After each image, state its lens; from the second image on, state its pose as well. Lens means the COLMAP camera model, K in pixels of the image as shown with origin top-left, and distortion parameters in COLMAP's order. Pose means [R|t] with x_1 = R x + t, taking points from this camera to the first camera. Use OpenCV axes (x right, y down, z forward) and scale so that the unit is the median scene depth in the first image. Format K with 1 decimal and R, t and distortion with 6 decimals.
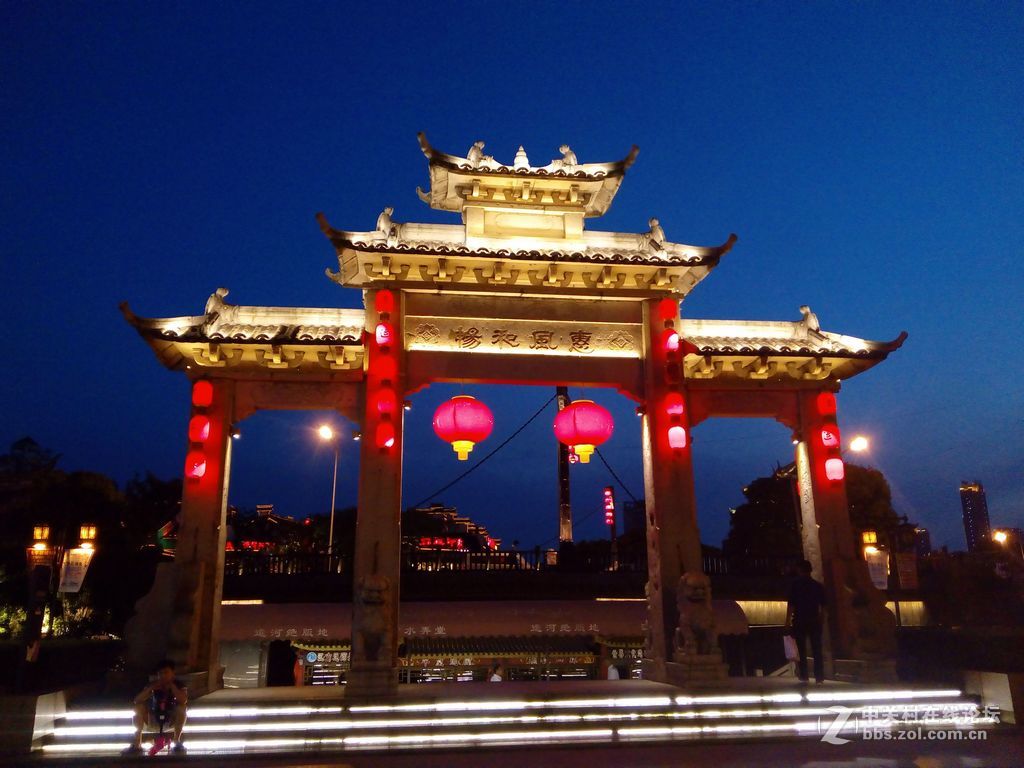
lens RADIAL K [[830.4, 0, 514.8], [0, 830.4, 381.2], [0, 0, 1]] dist [0.088951, -0.139127]
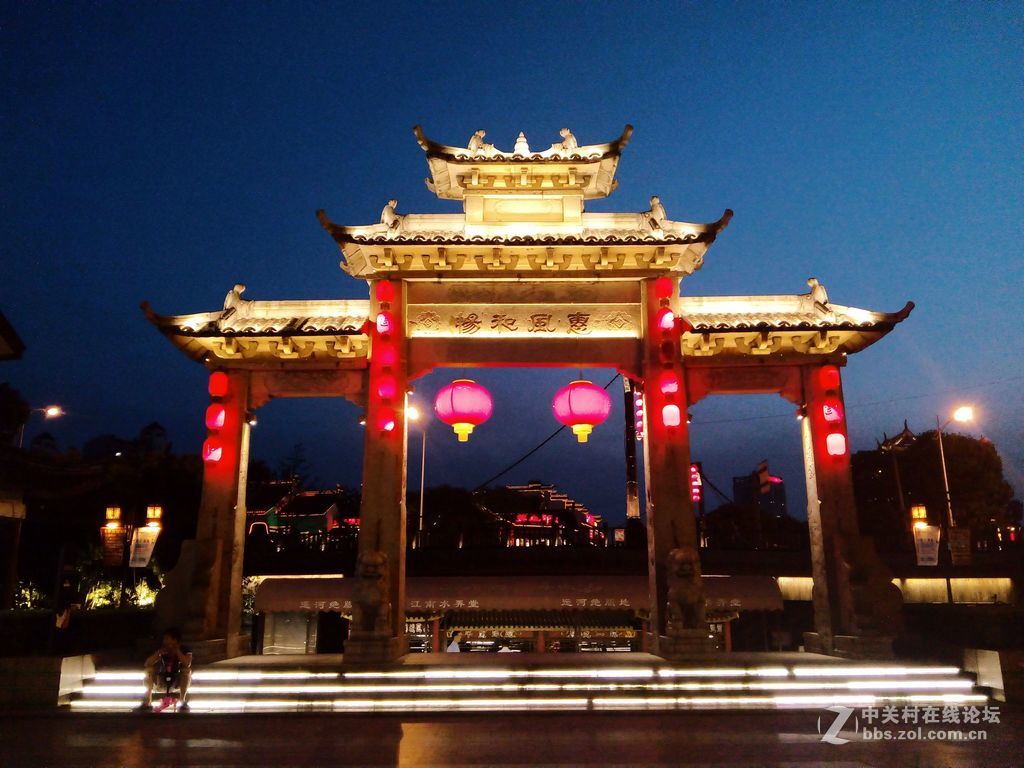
lens RADIAL K [[830.4, 0, 514.8], [0, 830.4, 381.2], [0, 0, 1]] dist [0.088951, -0.139127]
pose [[0.992013, -0.025422, -0.123547, 0.129970], [0.028755, 0.999267, 0.025268, -0.004874], [0.122814, -0.028619, 0.992017, -0.022057]]
